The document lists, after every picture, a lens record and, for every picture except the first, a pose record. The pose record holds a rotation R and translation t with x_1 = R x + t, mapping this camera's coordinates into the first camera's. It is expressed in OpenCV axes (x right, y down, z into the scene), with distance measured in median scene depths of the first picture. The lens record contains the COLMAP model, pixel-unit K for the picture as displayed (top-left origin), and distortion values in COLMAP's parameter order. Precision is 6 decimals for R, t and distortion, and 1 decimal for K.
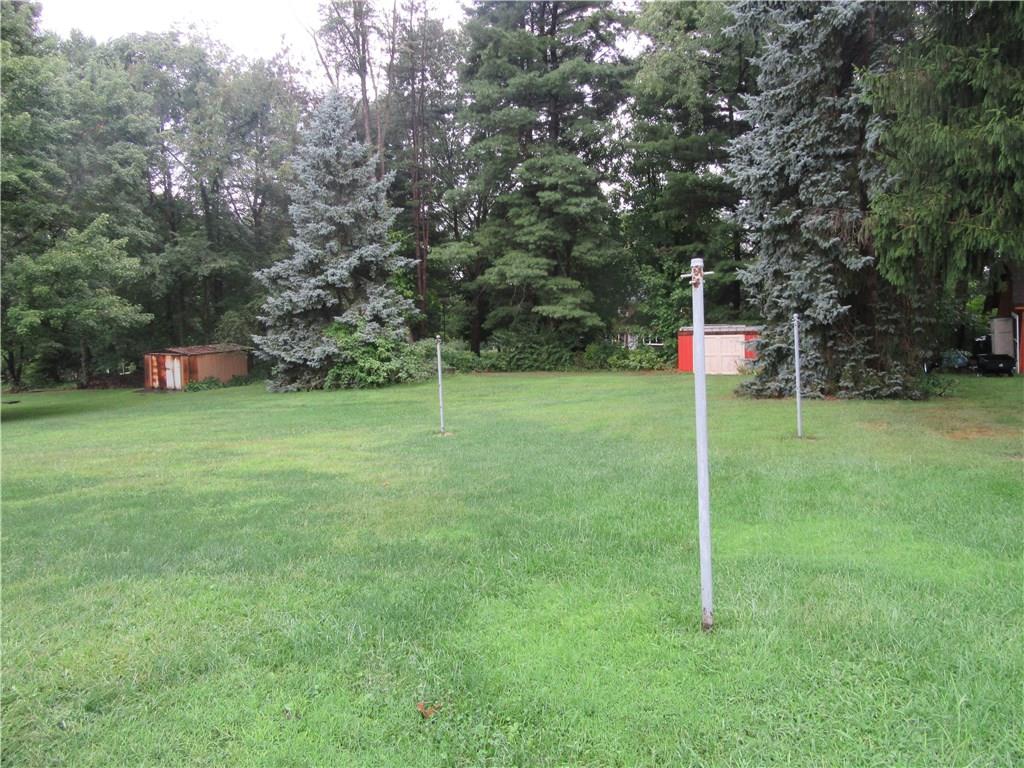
lens RADIAL K [[776.4, 0, 512.0], [0, 776.4, 384.0], [0, 0, 1]] dist [0.025082, 0.004310]
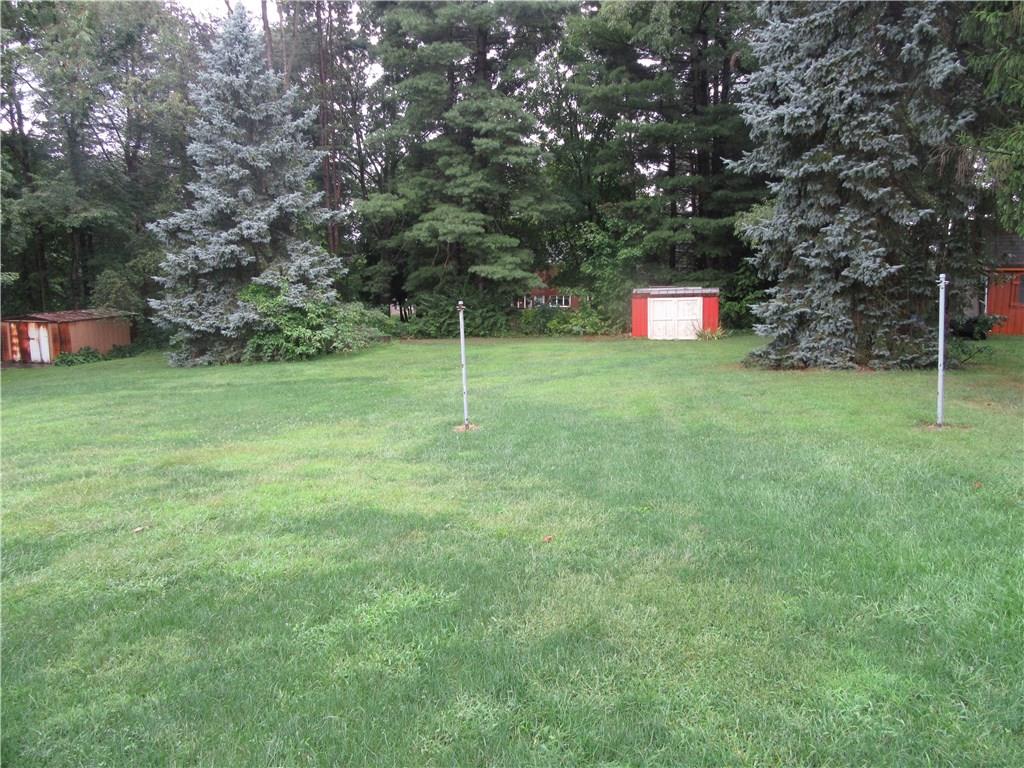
lens RADIAL K [[776.4, 0, 512.0], [0, 776.4, 384.0], [0, 0, 1]] dist [0.025082, 0.004310]
pose [[0.987170, -0.020325, 0.158375, -0.081603], [0.012517, 0.998663, 0.050147, -0.008441], [-0.159182, -0.047521, 0.986105, 0.101510]]
